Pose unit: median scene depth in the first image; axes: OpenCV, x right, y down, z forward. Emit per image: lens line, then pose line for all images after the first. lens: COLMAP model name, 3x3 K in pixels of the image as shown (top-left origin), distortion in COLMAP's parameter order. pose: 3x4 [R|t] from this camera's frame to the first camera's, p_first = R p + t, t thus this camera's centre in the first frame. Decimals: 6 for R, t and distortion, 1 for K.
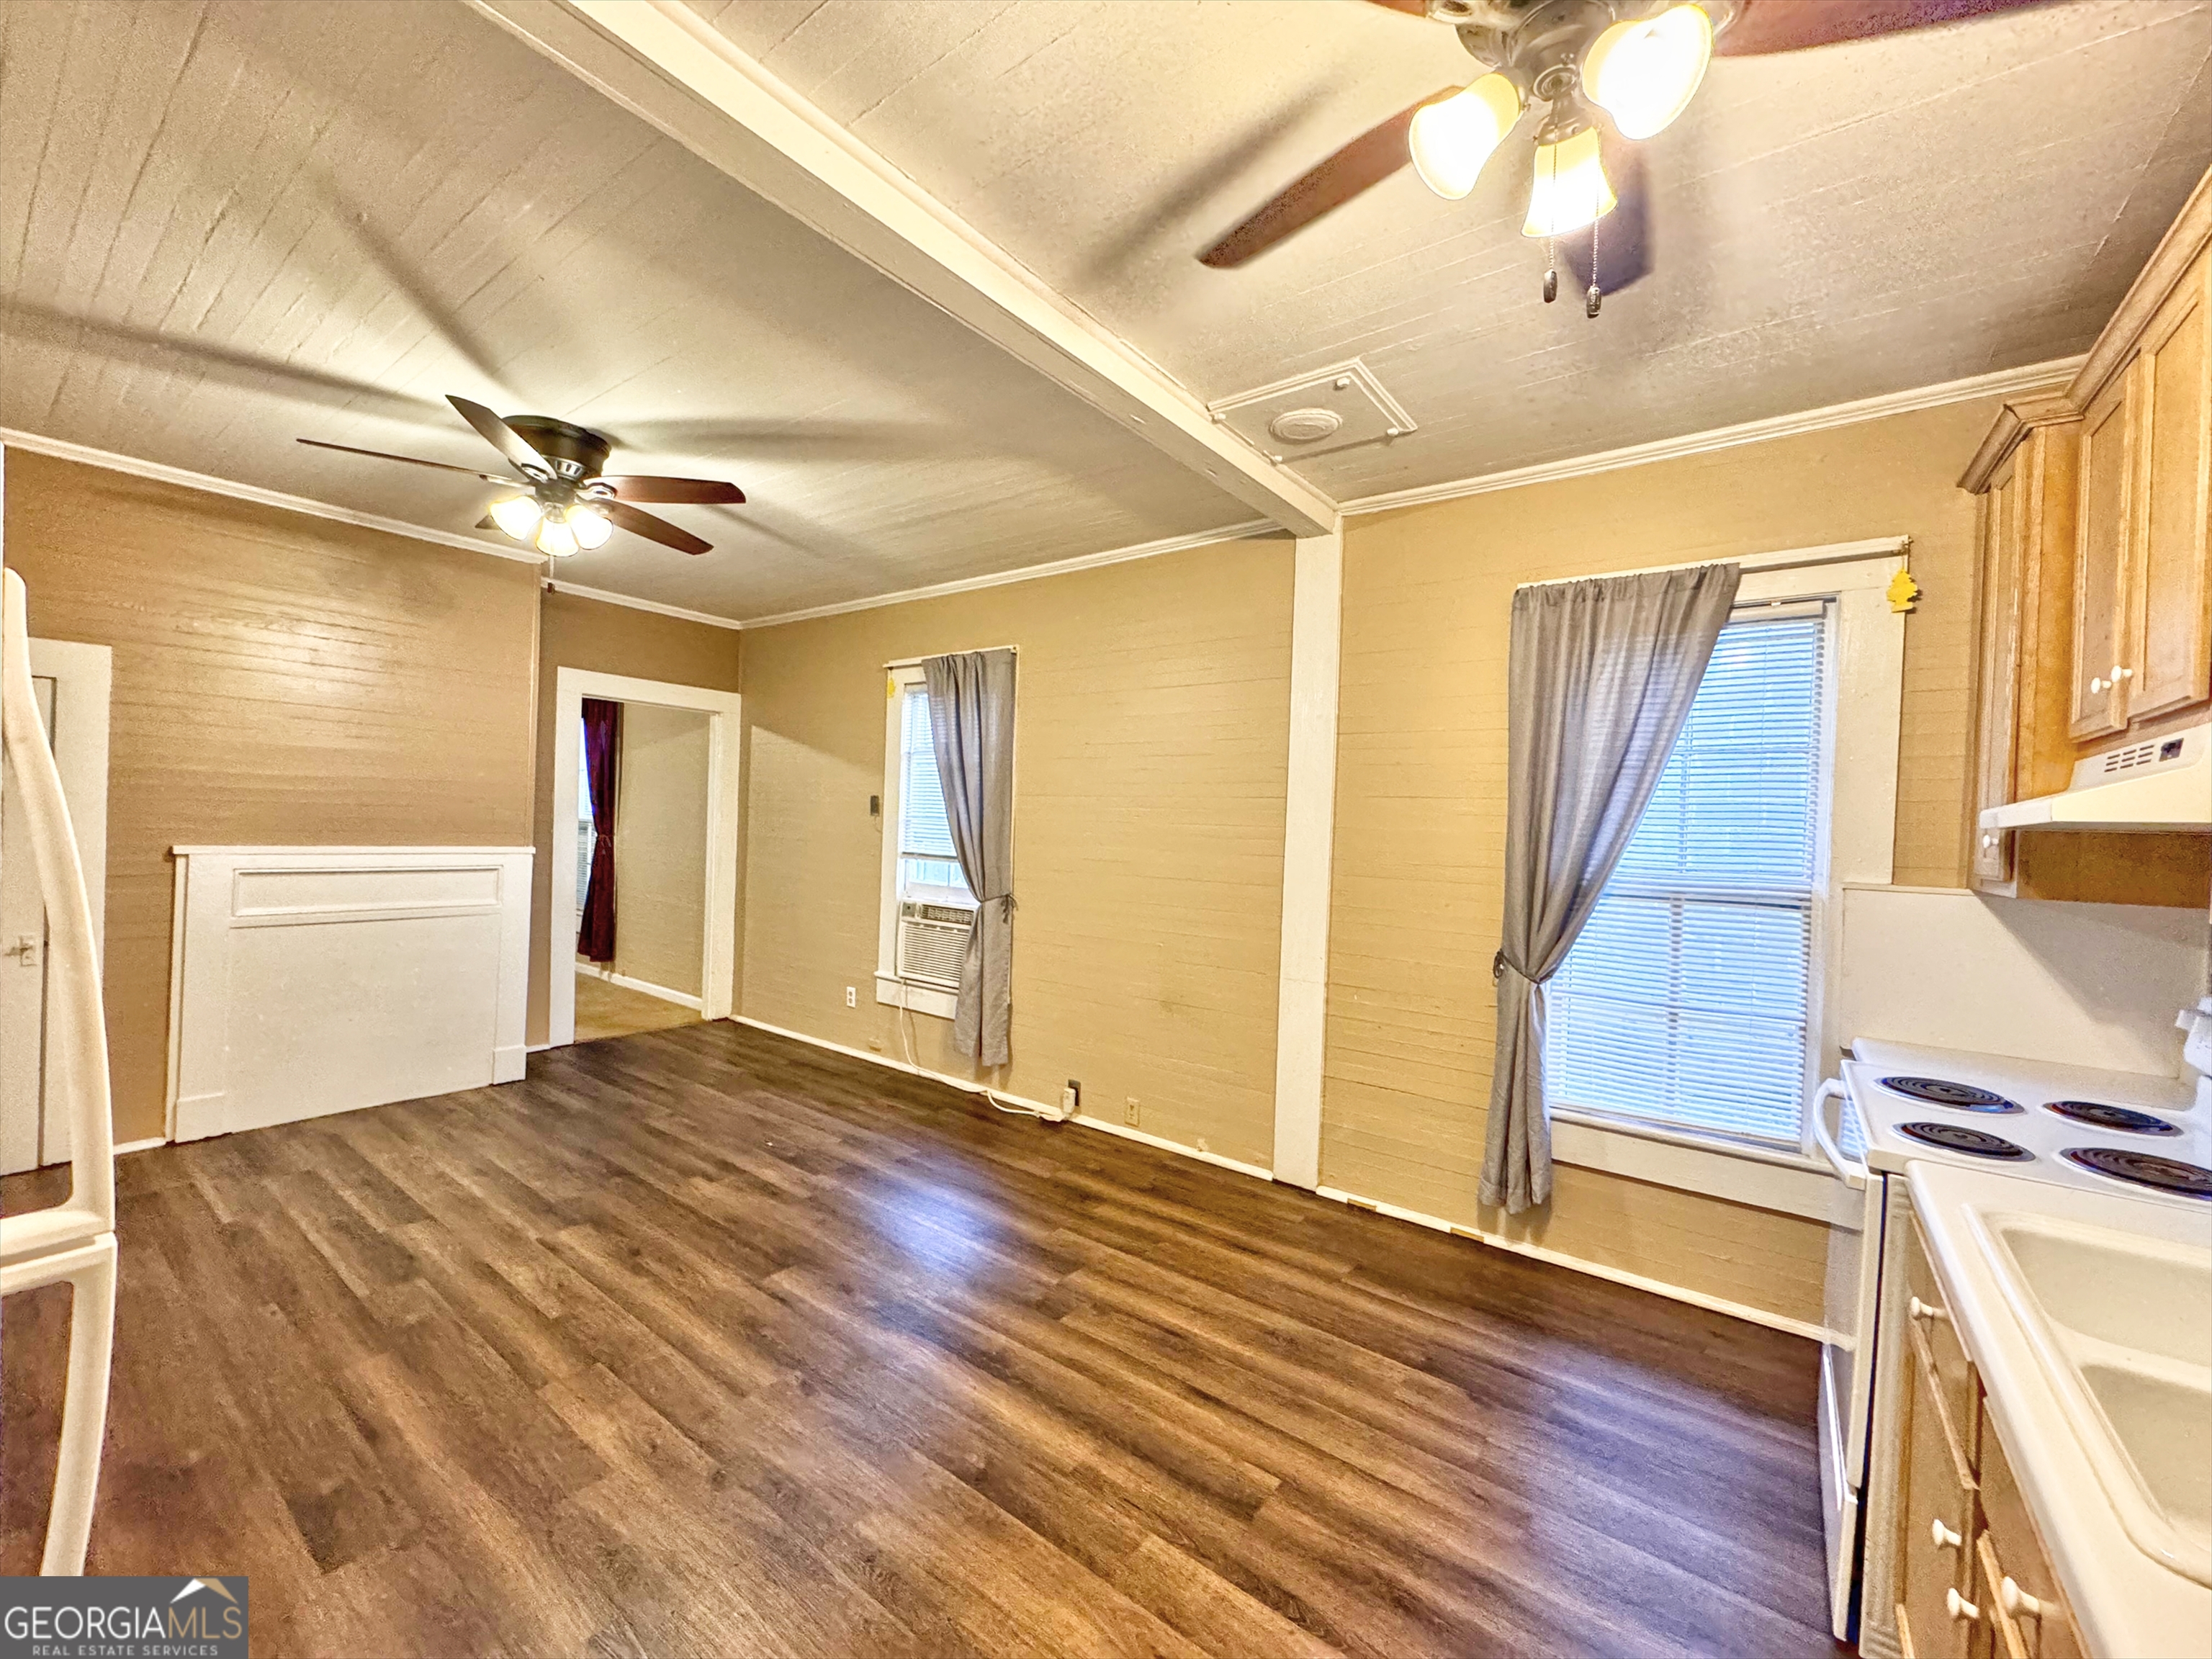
lens RADIAL K [[886.7, 0, 1102.2], [0, 886.7, 833.1], [0, 0, 1]] dist [0.001947, 0.000269]
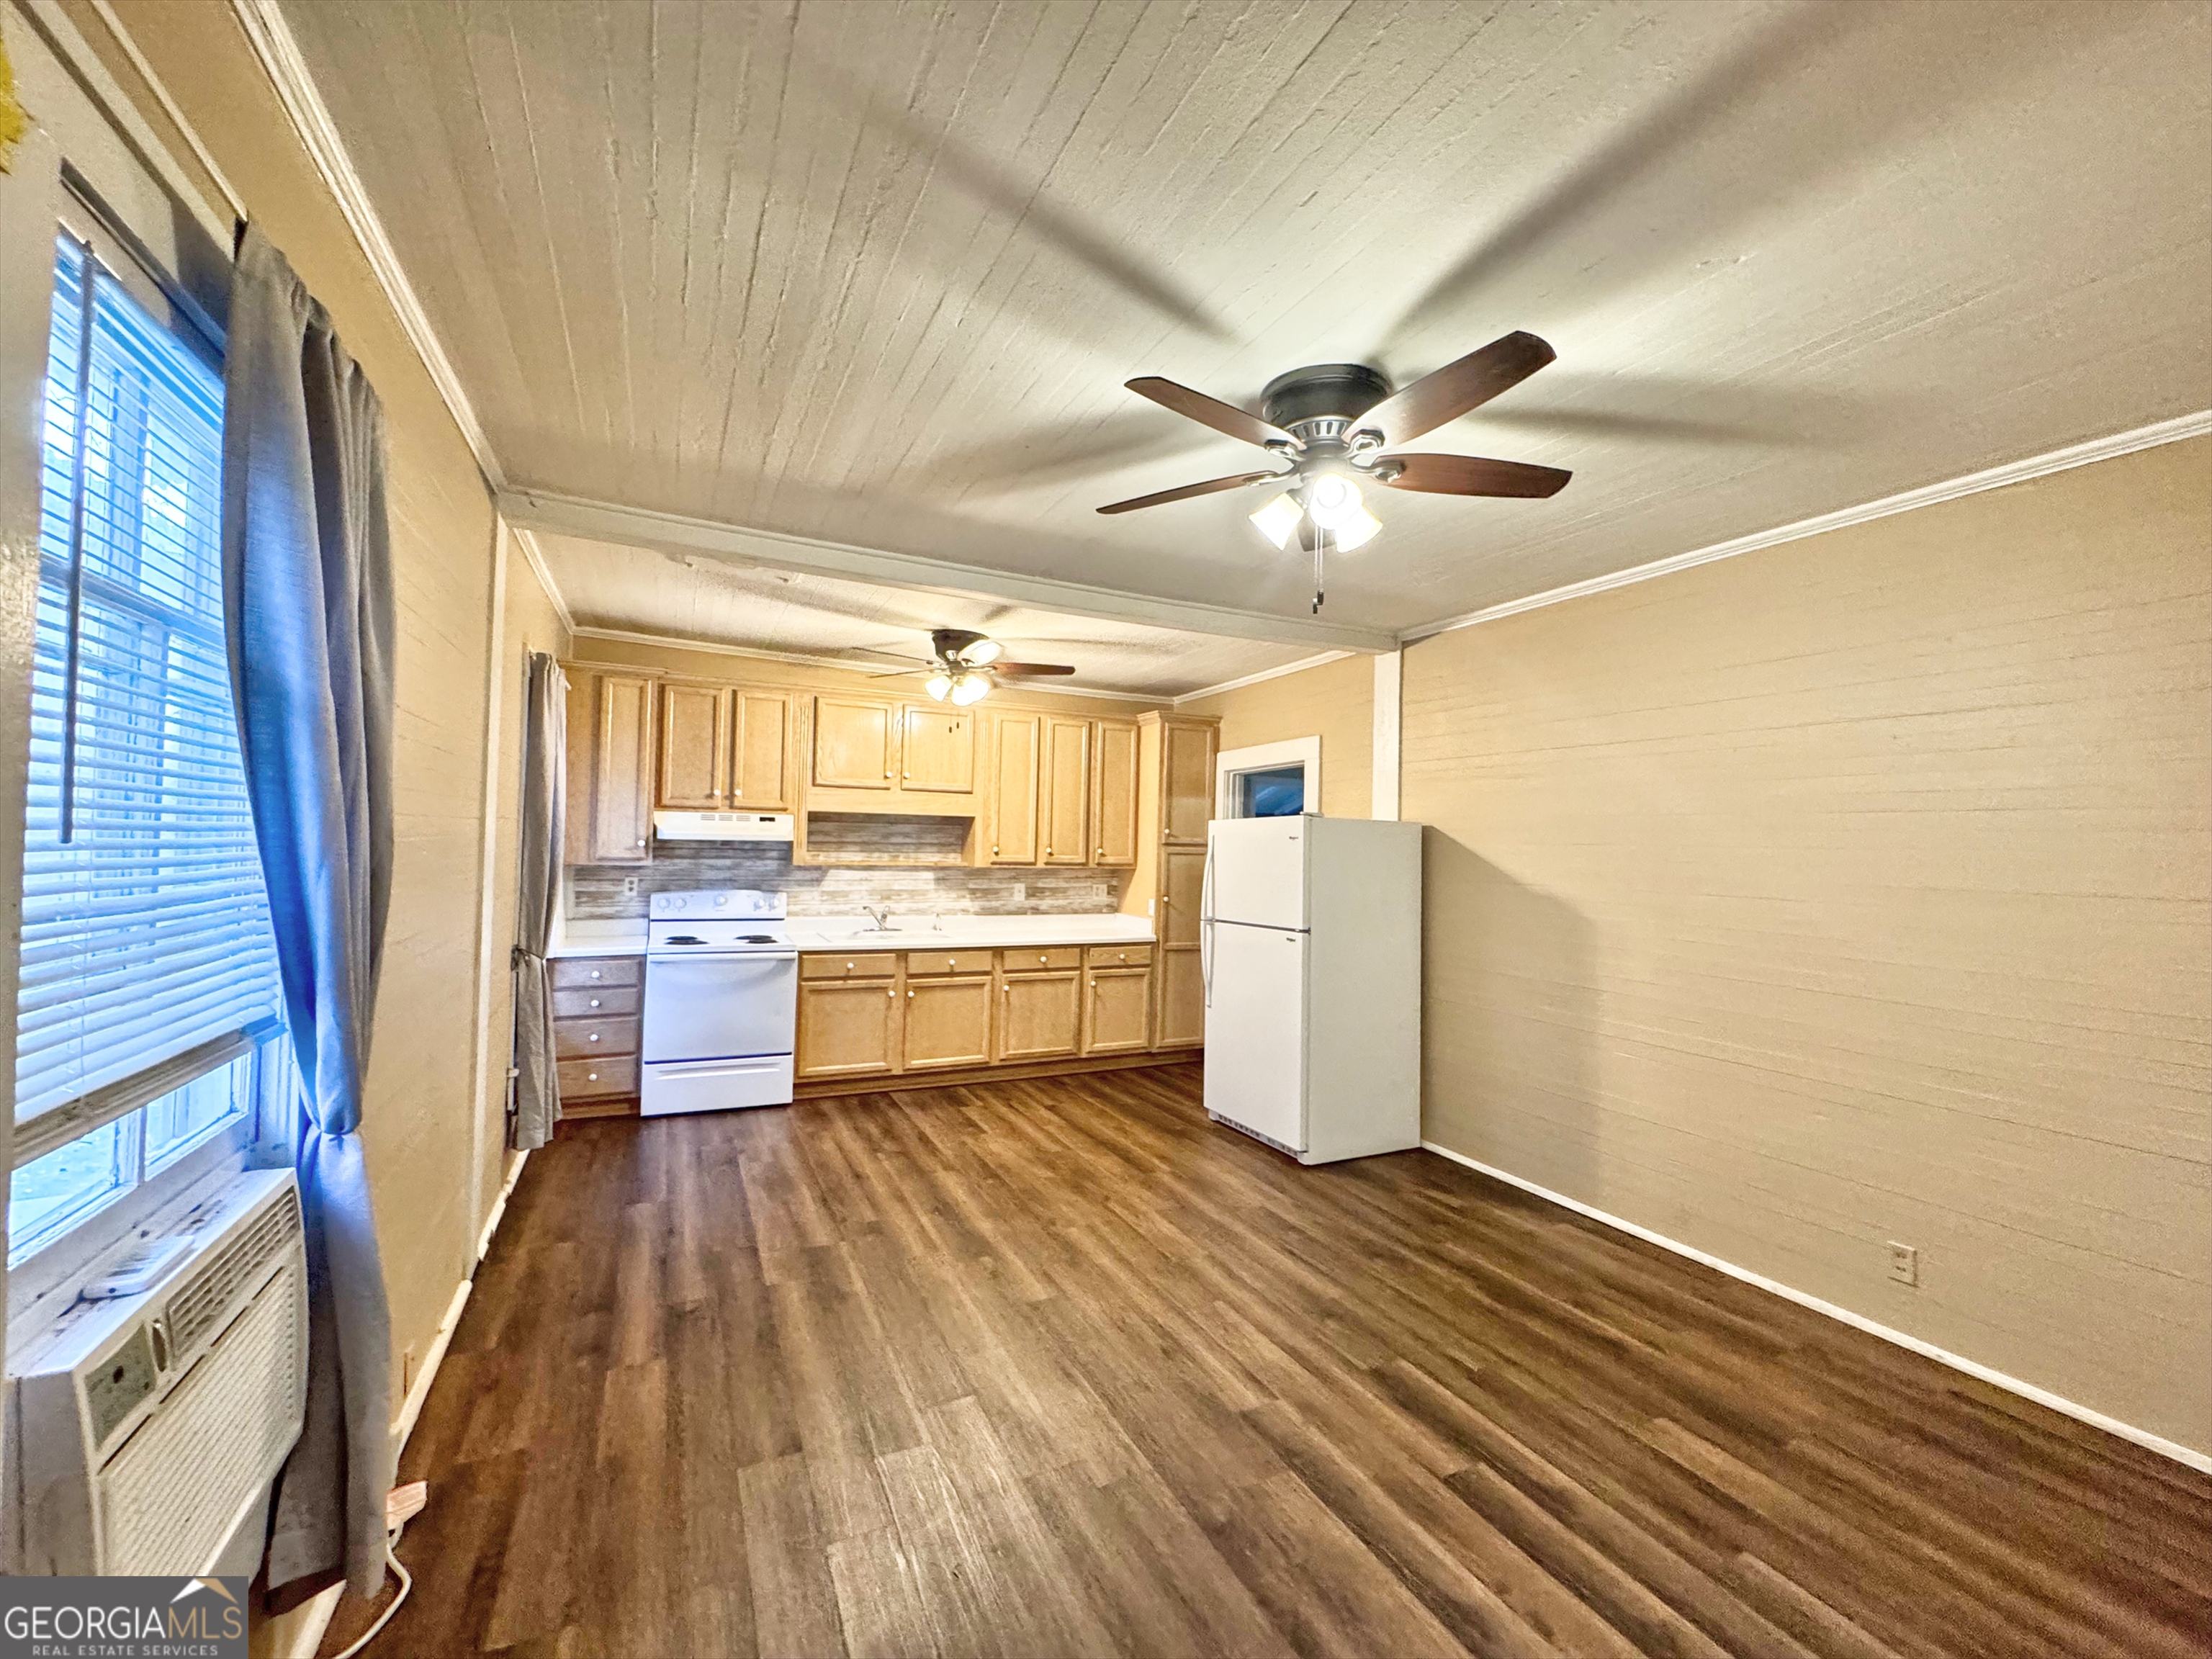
lens RADIAL K [[886.7, 0, 1103.3], [0, 886.7, 832.4], [0, 0, 1]] dist [0.001947, 0.000269]
pose [[-0.892145, -0.050773, 0.448887, -0.914801], [-0.048357, 0.998688, 0.016854, -0.092177], [-0.449154, -0.006671, -0.893430, 1.996378]]
